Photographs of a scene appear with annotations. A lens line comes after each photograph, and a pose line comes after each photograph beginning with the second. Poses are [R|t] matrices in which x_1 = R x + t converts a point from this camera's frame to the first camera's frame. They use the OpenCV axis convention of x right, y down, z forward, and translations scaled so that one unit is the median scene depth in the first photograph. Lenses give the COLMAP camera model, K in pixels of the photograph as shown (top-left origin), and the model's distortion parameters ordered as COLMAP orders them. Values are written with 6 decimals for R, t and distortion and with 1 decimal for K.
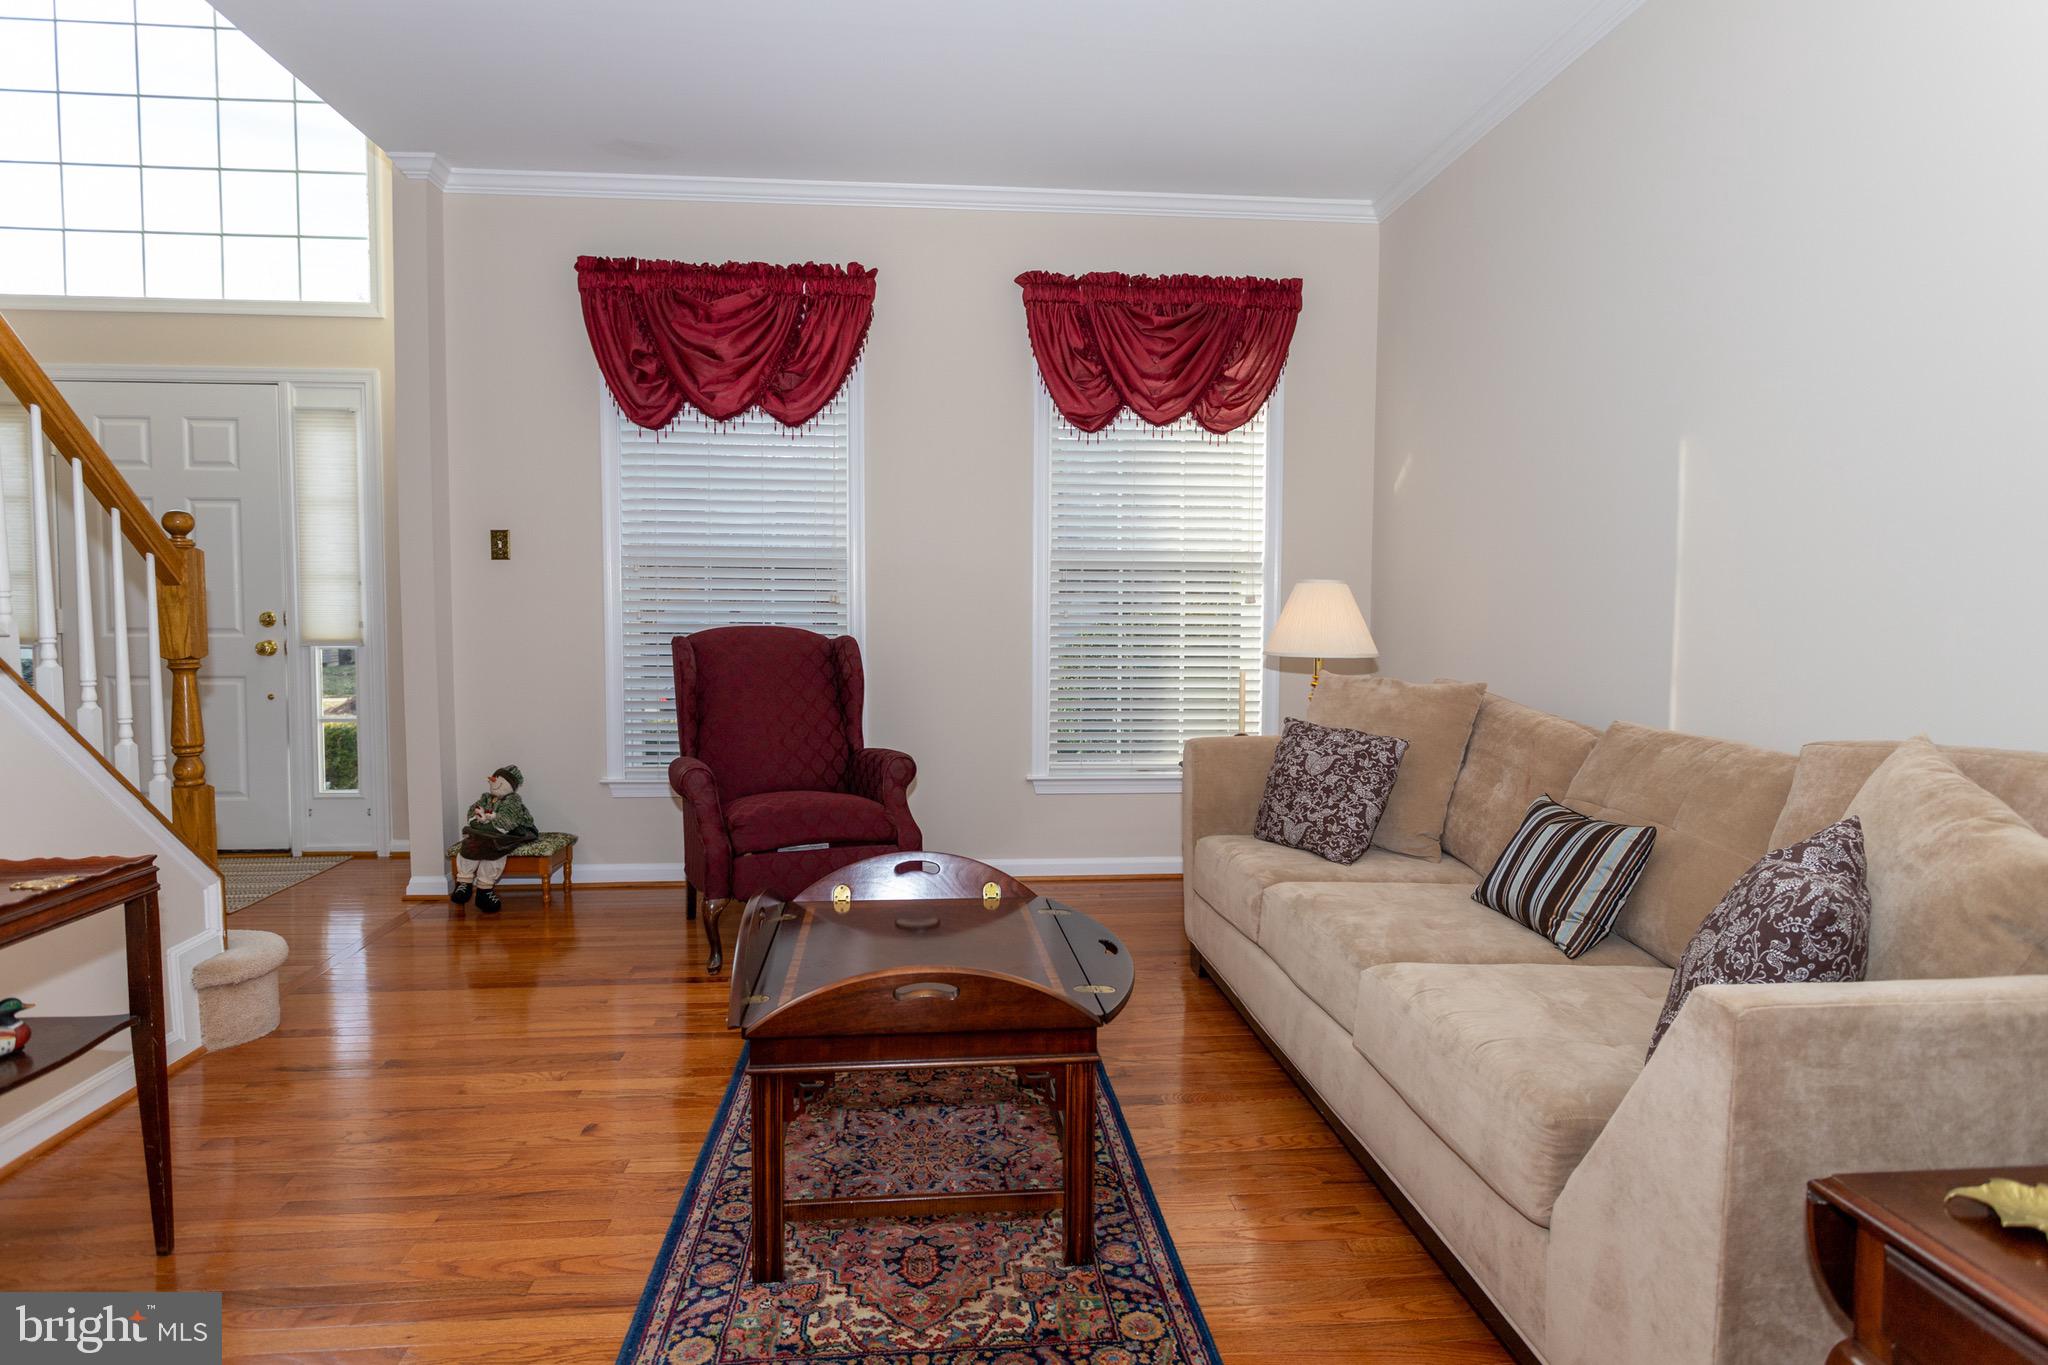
lens RADIAL K [[1149.3, 0, 1014.1], [0, 1149.3, 671.3], [0, 0, 1]] dist [-0.003200, 0.002223]
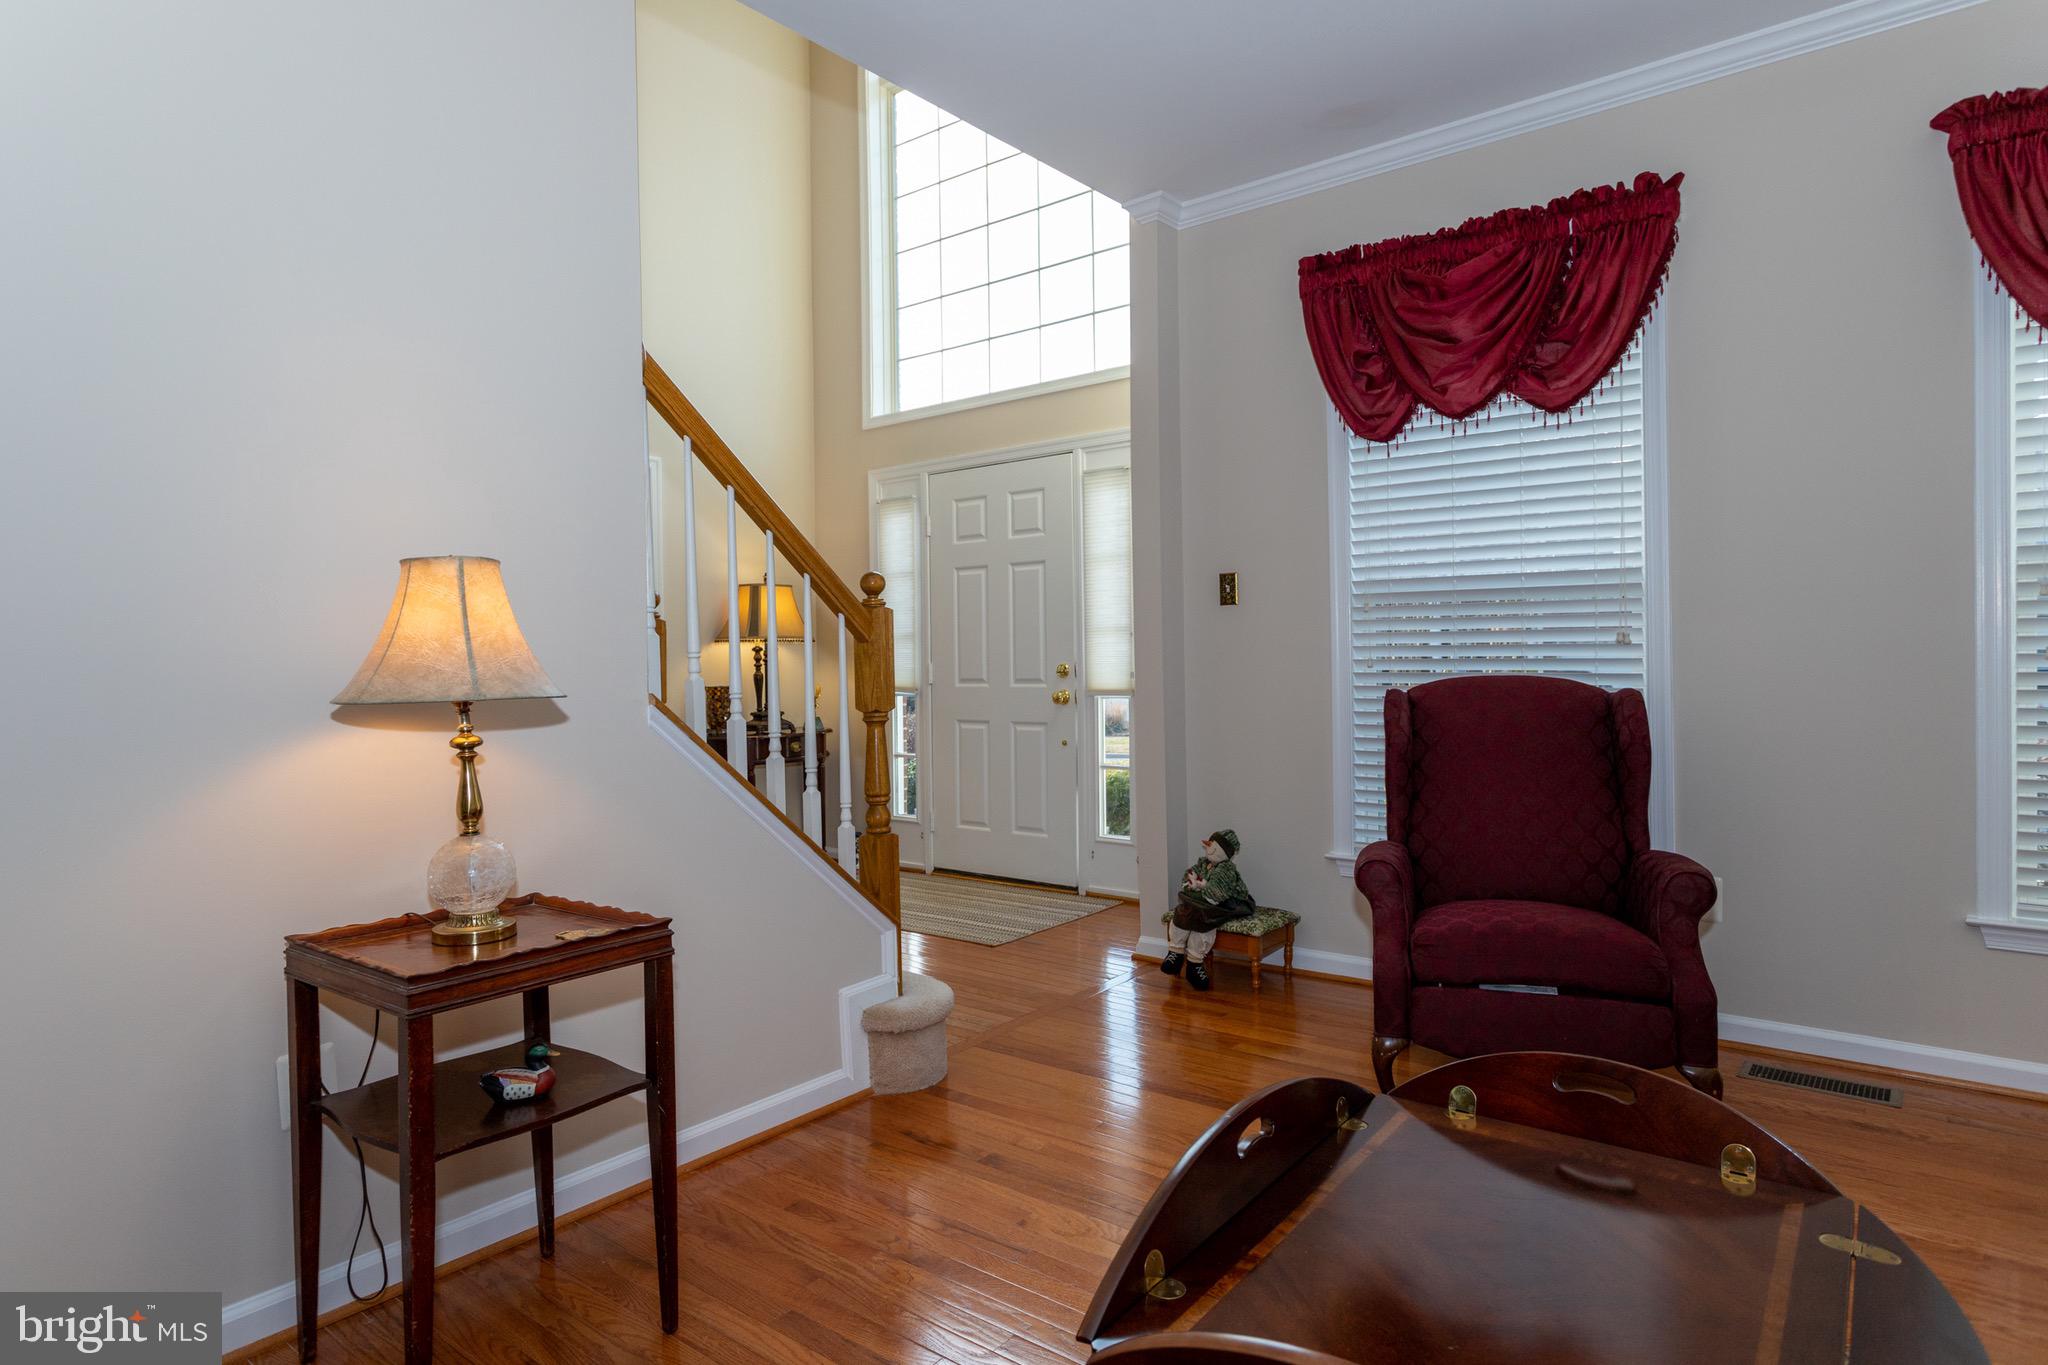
lens RADIAL K [[1149.3, 0, 1014.1], [0, 1149.3, 671.3], [0, 0, 1]] dist [-0.003200, 0.002223]
pose [[0.729250, -0.006796, -0.684214, 0.064110], [-0.019648, 0.999330, -0.030867, -0.012193], [0.683966, 0.035953, 0.728628, 0.213578]]
